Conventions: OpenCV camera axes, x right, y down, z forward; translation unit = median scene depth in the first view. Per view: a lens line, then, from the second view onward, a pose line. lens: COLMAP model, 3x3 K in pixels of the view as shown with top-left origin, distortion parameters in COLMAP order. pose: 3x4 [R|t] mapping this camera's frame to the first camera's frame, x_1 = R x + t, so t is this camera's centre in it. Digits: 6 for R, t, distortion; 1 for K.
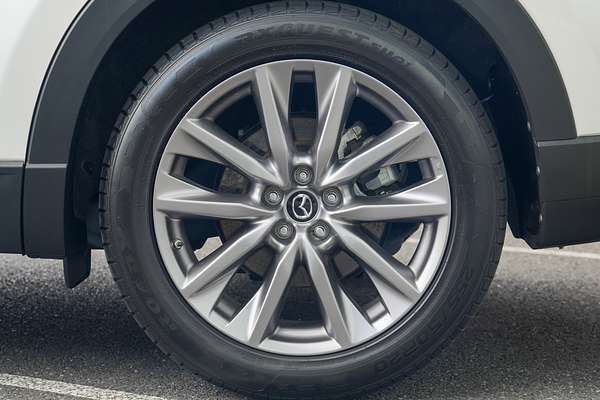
lens RADIAL K [[1426.3, 0, 299.1], [0, 1426.3, 199.3], [0, 0, 1]] dist [0.419085, 0.000000]
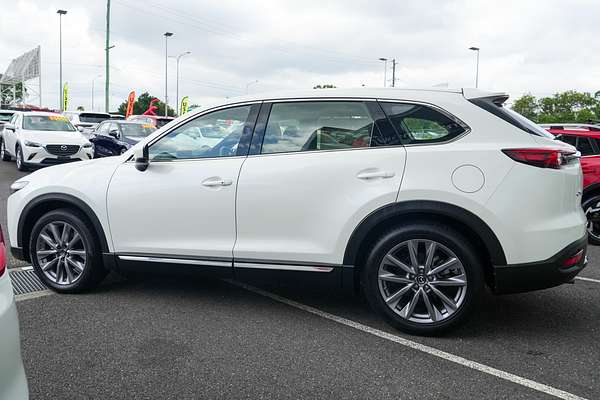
lens RADIAL K [[426.6, 0, 302.6], [0, 426.6, 196.9], [0, 0, 1]] dist [0.013752, 0.002316]
pose [[0.964214, 0.003022, -0.265109, -0.001551], [-0.054109, 0.981132, -0.185613, 0.014917], [0.259546, 0.193315, 0.946185, -0.103594]]
